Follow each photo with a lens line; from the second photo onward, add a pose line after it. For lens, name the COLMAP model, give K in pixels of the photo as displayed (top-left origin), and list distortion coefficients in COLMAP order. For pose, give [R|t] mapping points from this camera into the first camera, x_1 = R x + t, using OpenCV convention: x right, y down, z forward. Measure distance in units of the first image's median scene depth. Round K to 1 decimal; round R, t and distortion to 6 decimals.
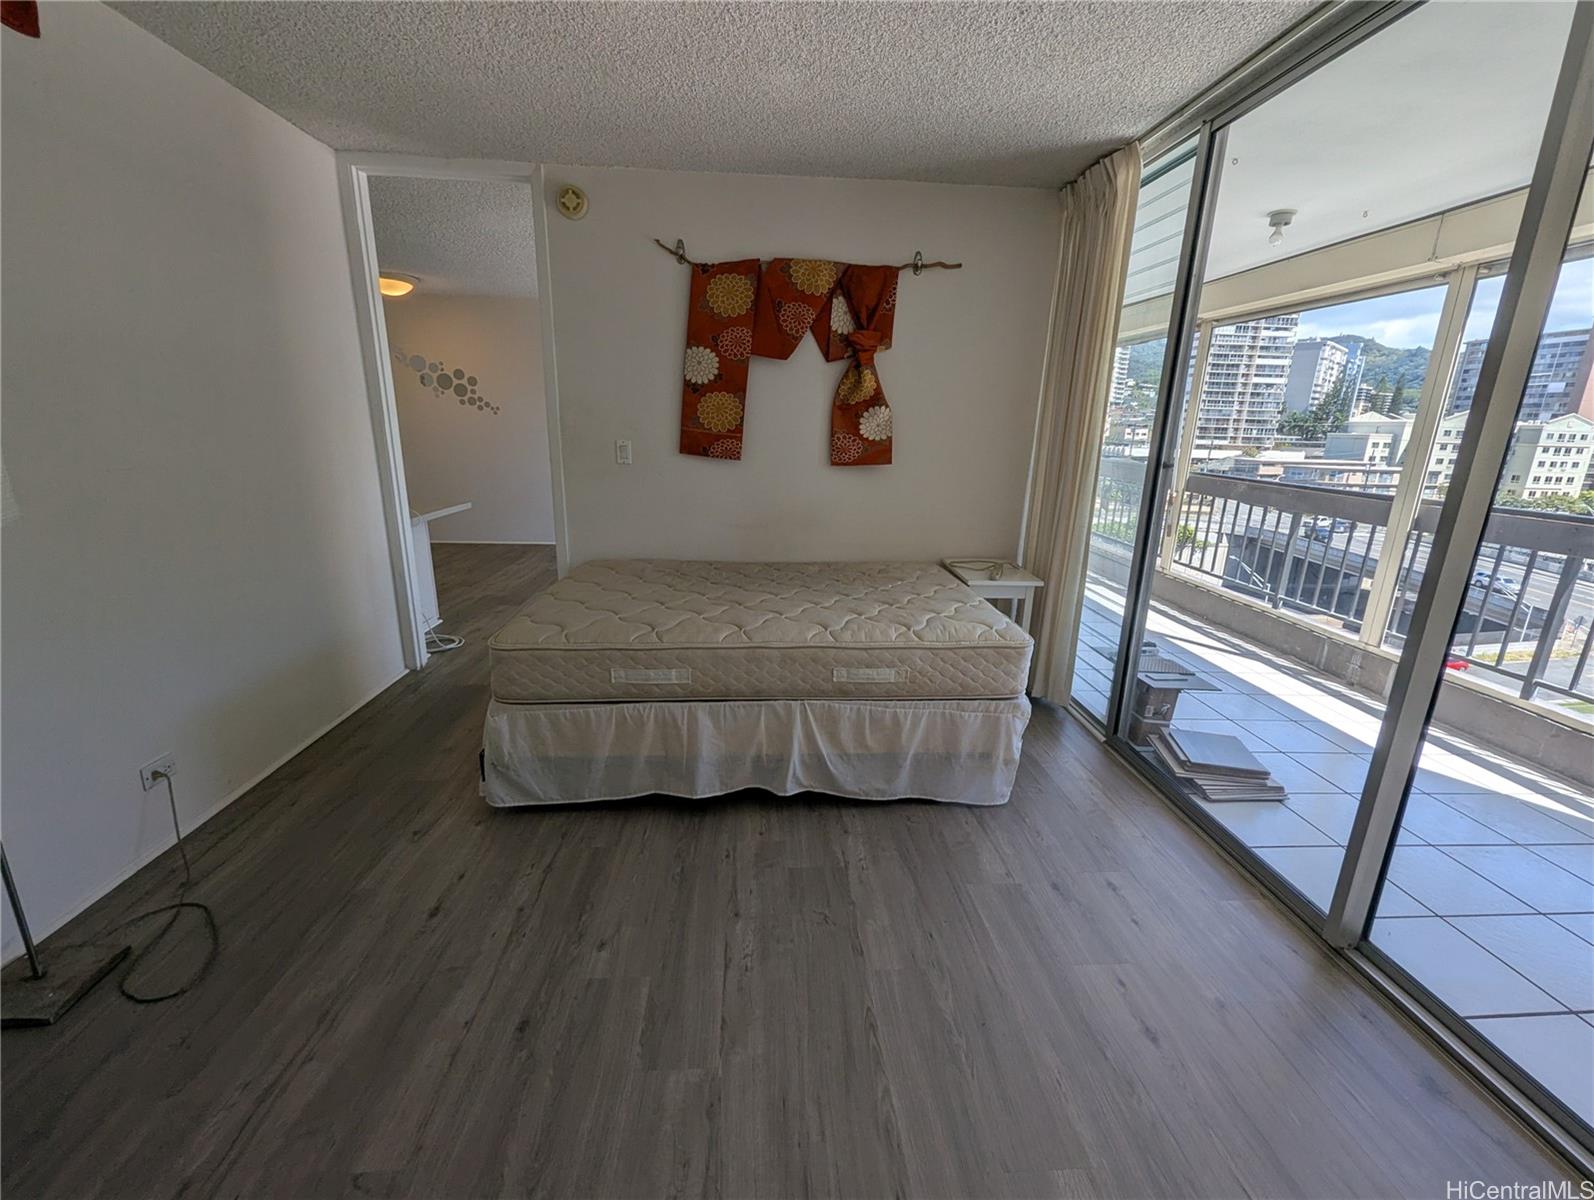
lens RADIAL K [[661.3, 0, 796.0], [0, 661.3, 600.1], [0, 0, 1]] dist [-0.000914, 0.000214]
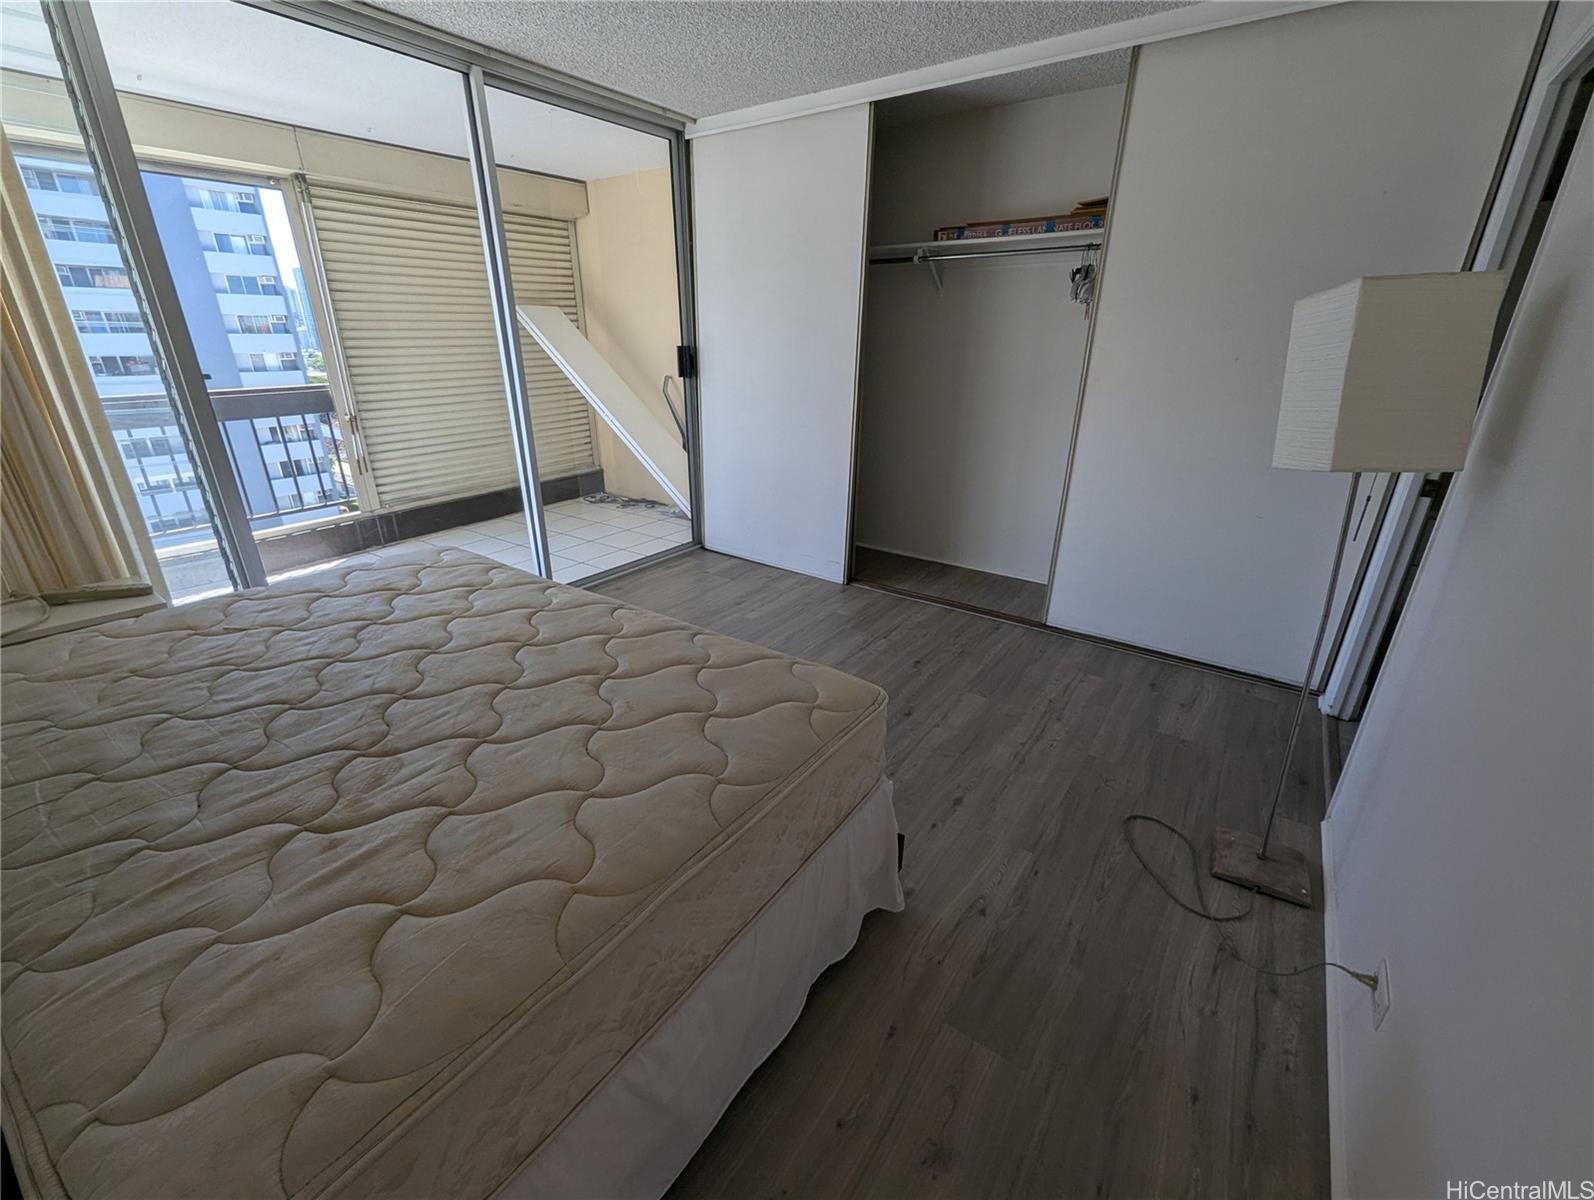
lens RADIAL K [[661.3, 0, 796.8], [0, 661.3, 598.6], [0, 0, 1]] dist [-0.000914, 0.000214]
pose [[-0.773242, -0.262159, 0.577382, -1.101599], [0.137366, 0.819665, 0.556130, -0.596369], [-0.619054, 0.509336, -0.597787, 2.053295]]
